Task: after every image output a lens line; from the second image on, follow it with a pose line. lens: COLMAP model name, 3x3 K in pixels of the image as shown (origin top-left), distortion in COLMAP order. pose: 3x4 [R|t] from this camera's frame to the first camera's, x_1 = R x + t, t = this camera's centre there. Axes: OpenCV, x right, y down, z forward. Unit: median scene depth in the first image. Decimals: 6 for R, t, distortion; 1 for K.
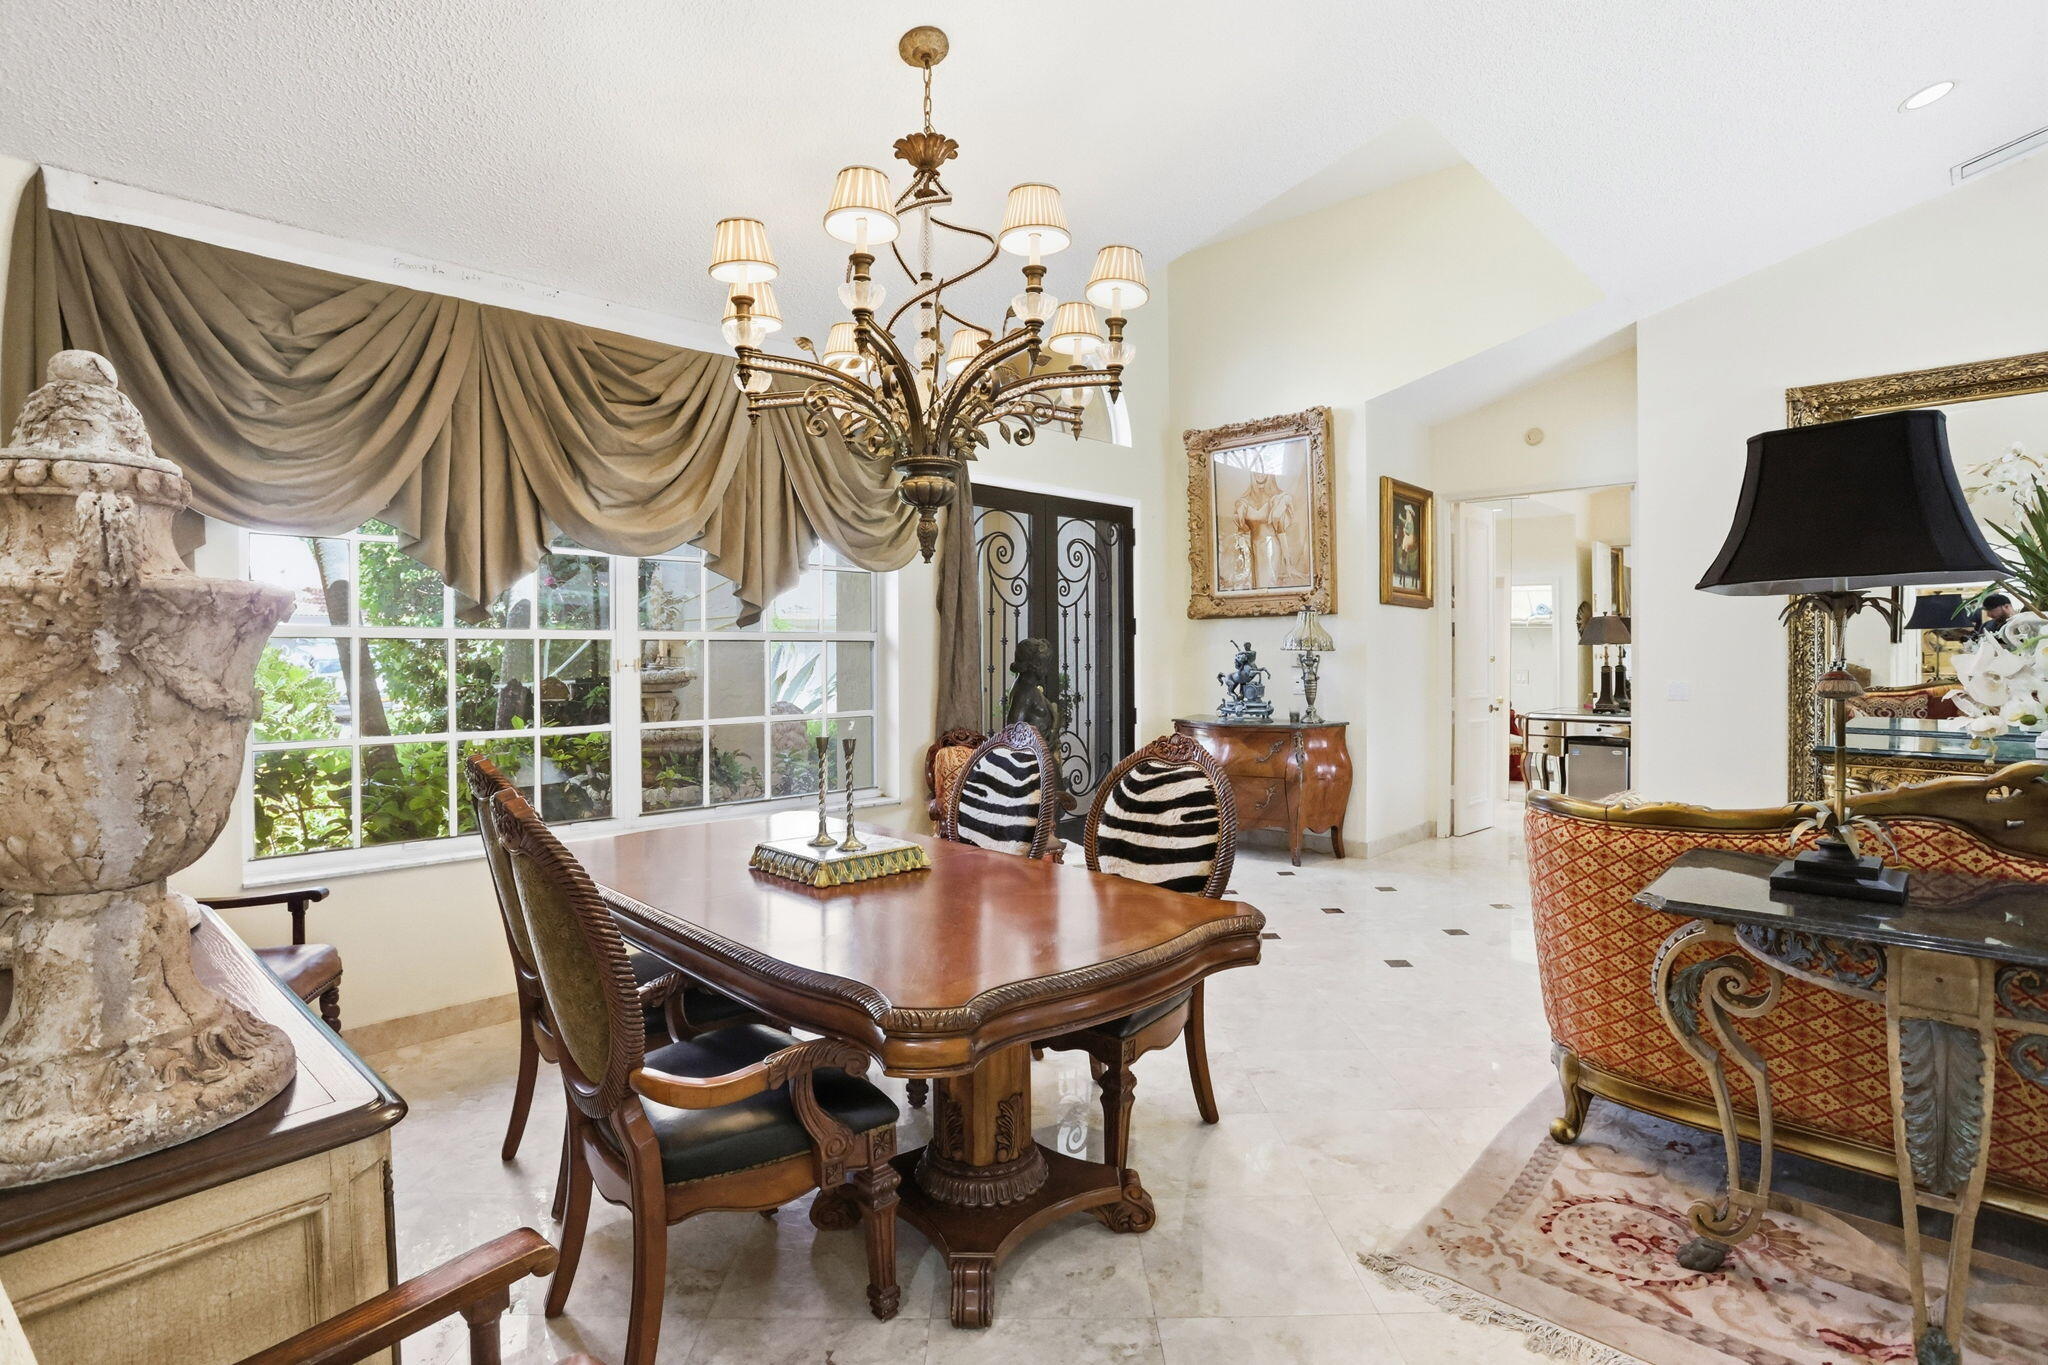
lens RADIAL K [[987.0, 0, 1024.0], [0, 987.0, 682.5], [0, 0, 1]] dist [-0.078814, 0.030369]
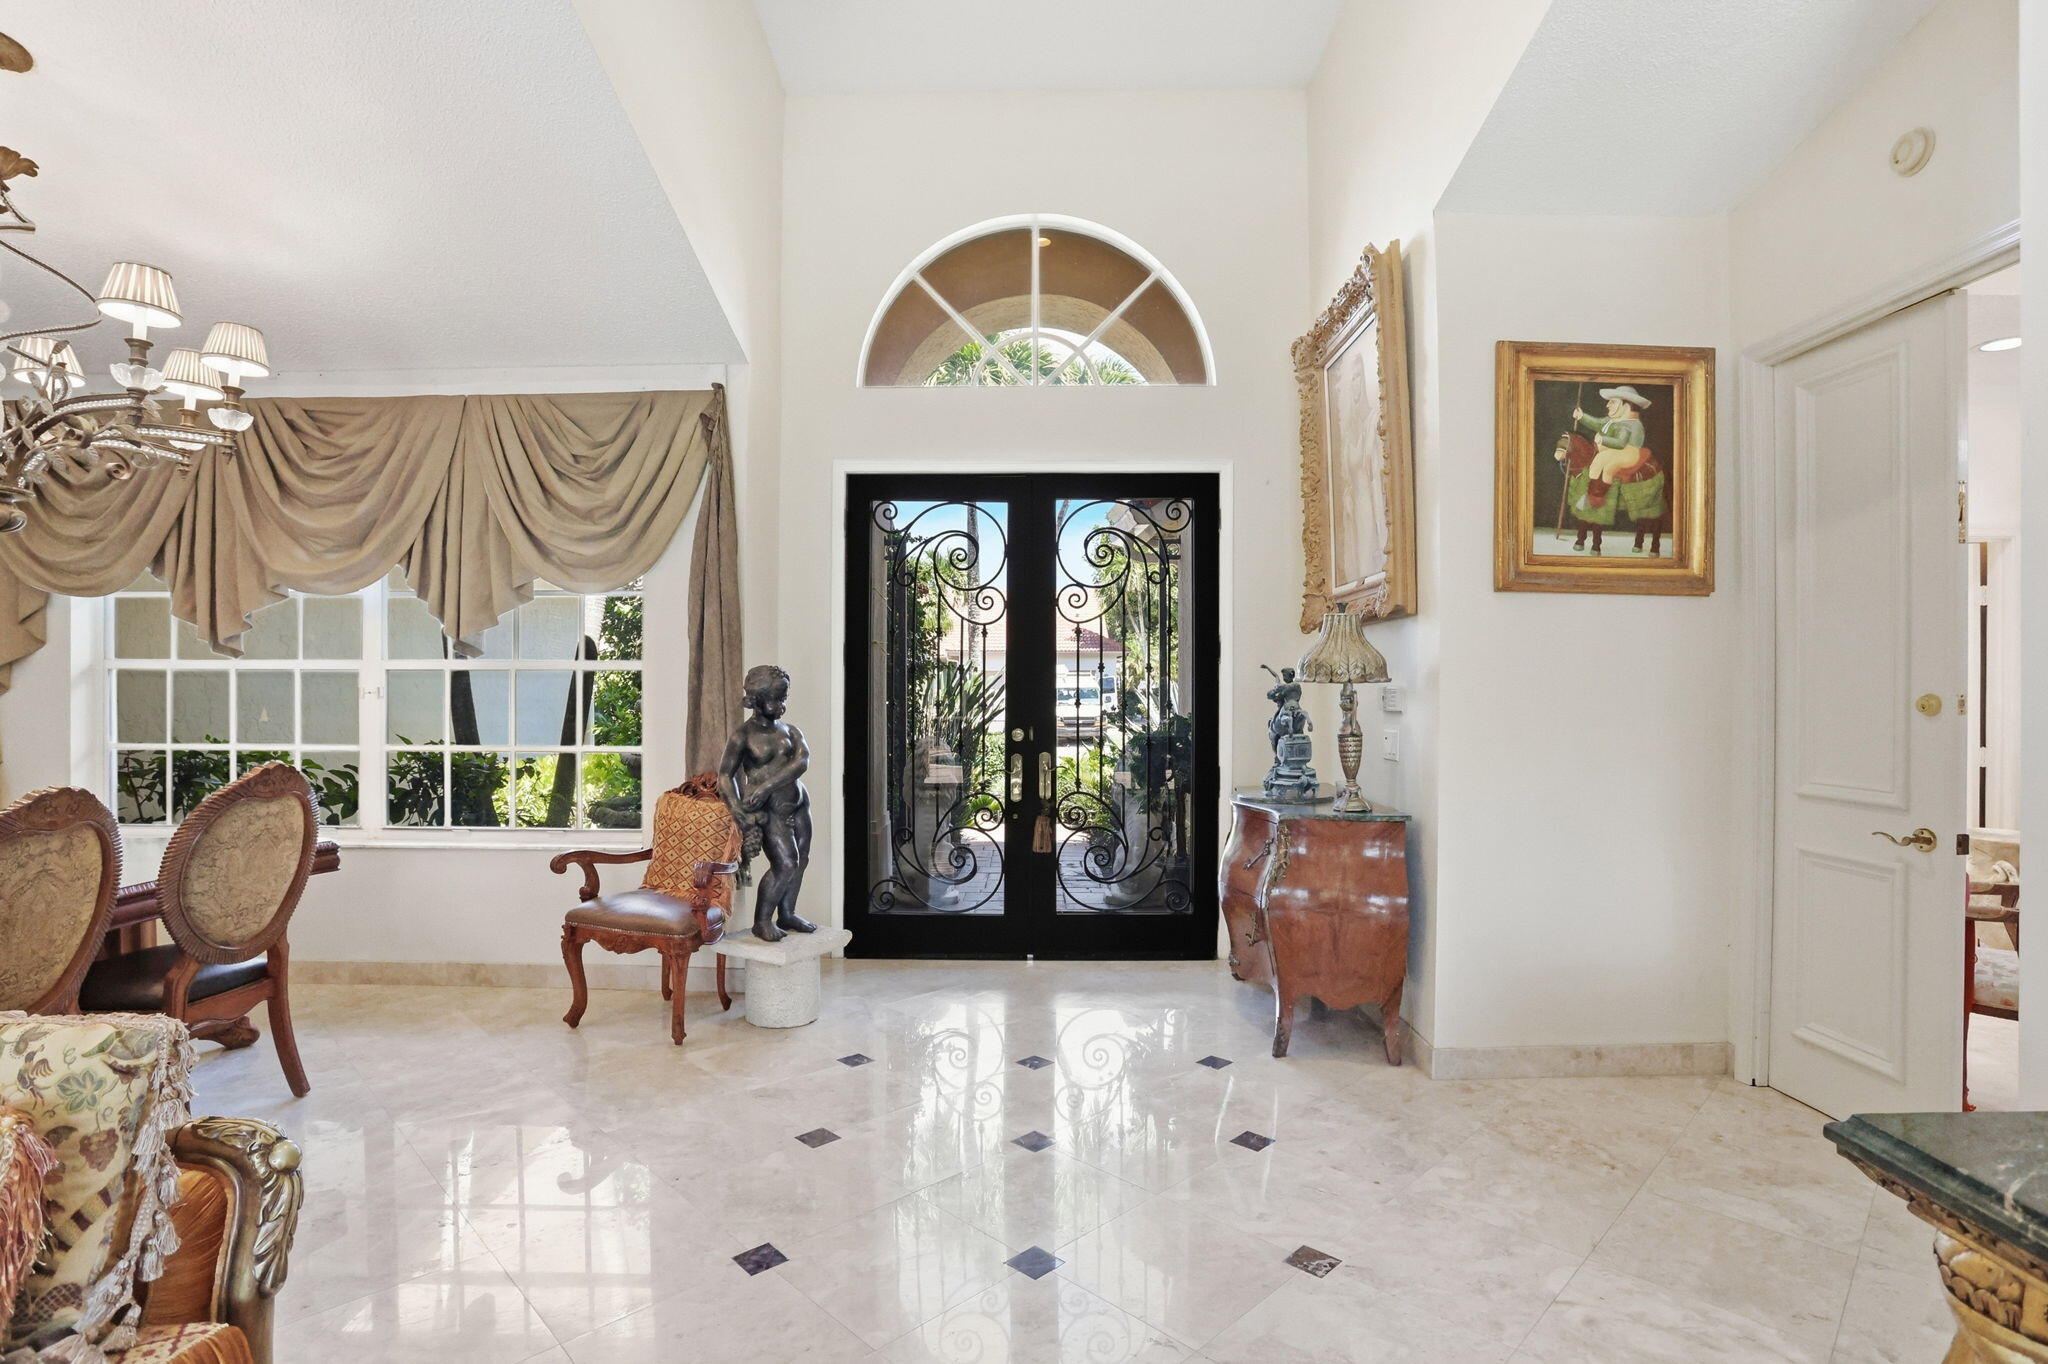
lens RADIAL K [[998.5, 0, 1029.4], [0, 998.5, 671.6], [0, 0, 1]] dist [-0.099970, 0.044948]
pose [[0.706720, -0.009269, -0.707432, 0.551317], [-0.025381, 0.998938, -0.038444, -0.010978], [0.707037, 0.045124, 0.705735, 0.466786]]
